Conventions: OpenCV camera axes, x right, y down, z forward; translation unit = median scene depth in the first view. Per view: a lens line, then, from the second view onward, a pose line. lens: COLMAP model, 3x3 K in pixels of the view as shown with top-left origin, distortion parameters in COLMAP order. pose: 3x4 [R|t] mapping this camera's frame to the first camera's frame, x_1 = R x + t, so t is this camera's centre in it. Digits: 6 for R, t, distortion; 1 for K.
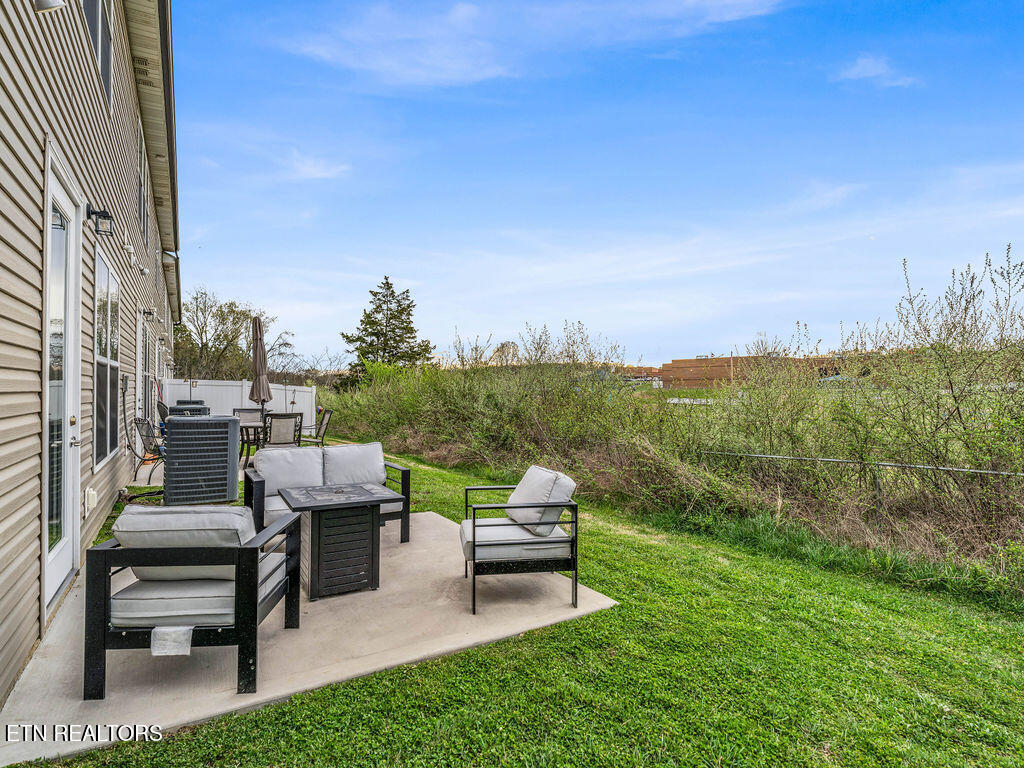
lens RADIAL K [[540.5, 0, 510.6], [0, 540.5, 386.8], [0, 0, 1]] dist [-0.002945, -0.000009]
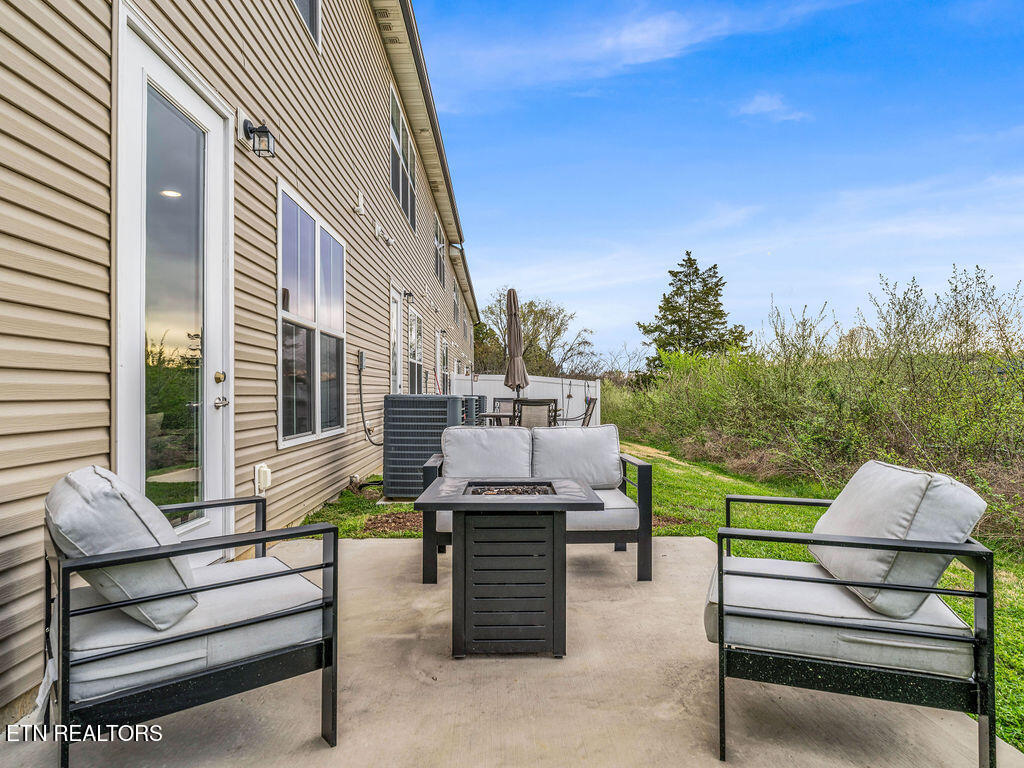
lens RADIAL K [[620.8, 0, 510.4], [0, 620.8, 384.3], [0, 0, 1]] dist [-0.009993, 0.012781]
pose [[0.868055, -0.015349, -0.496231, 0.014984], [0.011444, 0.999875, -0.010908, 0.032448], [0.496337, 0.003790, 0.868122, 0.146307]]
